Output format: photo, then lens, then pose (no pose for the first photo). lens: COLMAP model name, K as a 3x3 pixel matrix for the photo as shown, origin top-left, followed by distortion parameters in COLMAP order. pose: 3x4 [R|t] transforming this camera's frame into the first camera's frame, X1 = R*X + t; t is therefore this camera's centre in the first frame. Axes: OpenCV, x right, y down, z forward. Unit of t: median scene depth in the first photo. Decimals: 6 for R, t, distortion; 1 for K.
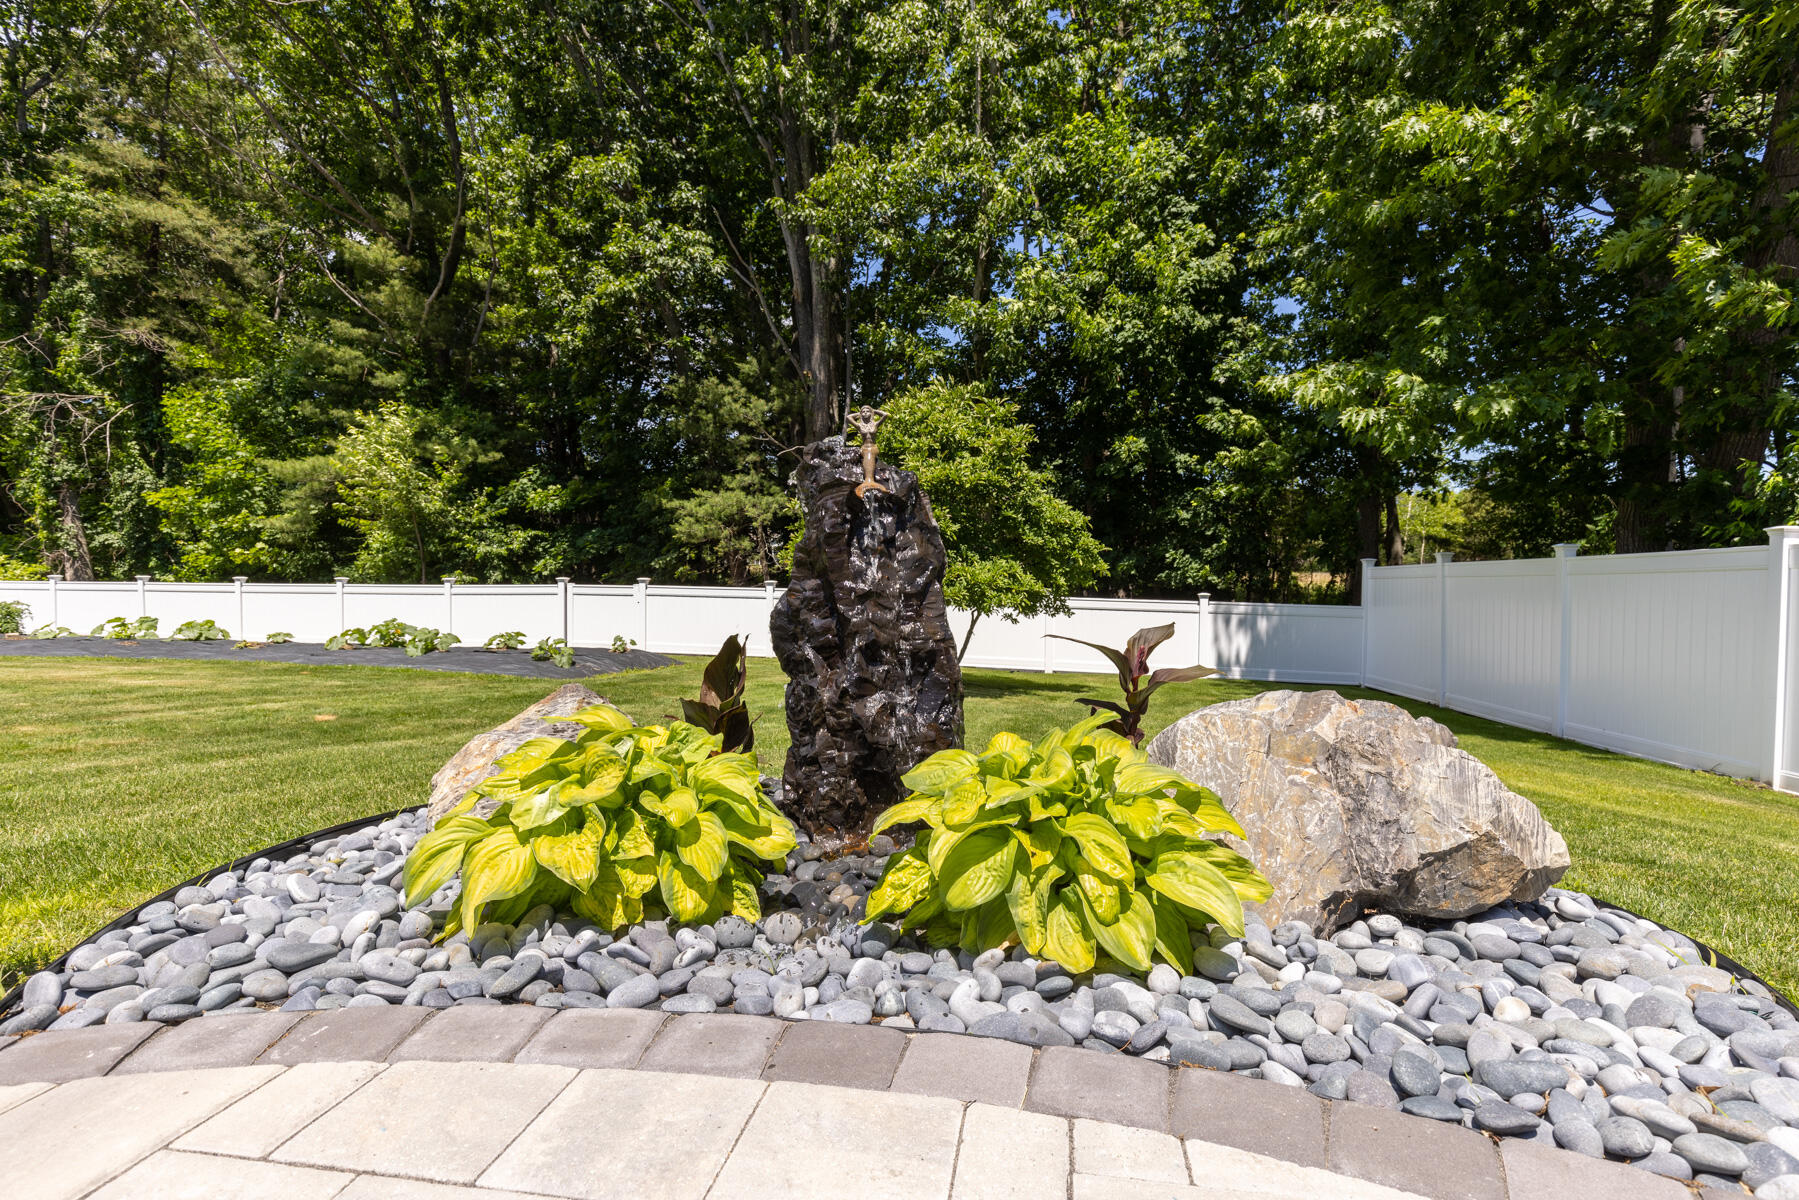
lens RADIAL K [[902.9, 0, 868.2], [0, 902.9, 568.1], [0, 0, 1]] dist [-0.001668, -0.000713]
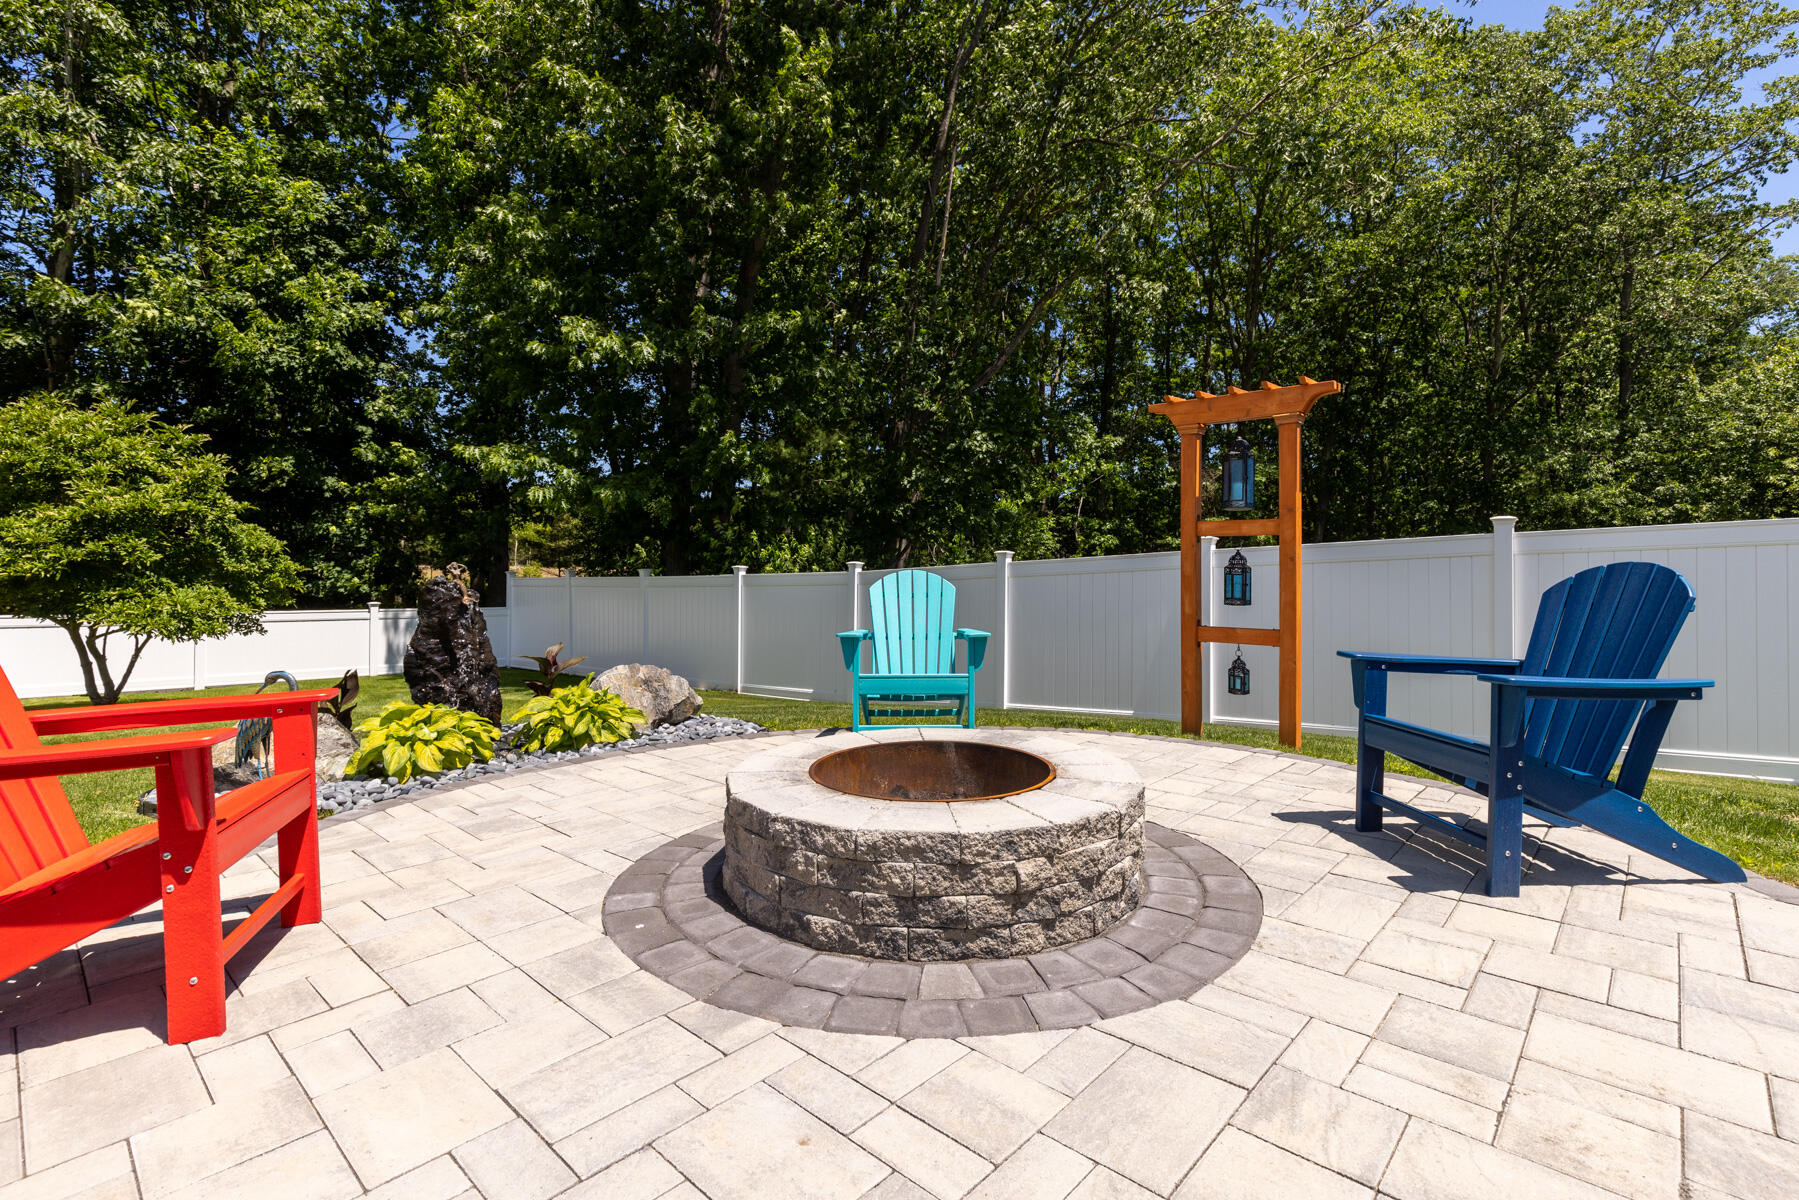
lens RADIAL K [[824.8, 0, 946.2], [0, 824.8, 617.7], [0, 0, 1]] dist [0.002892, 0.000362]
pose [[0.503700, -0.059057, 0.861857, -0.232313], [-0.001351, 0.997605, 0.069149, -0.036240], [-0.863877, -0.035995, 0.502414, -0.221594]]
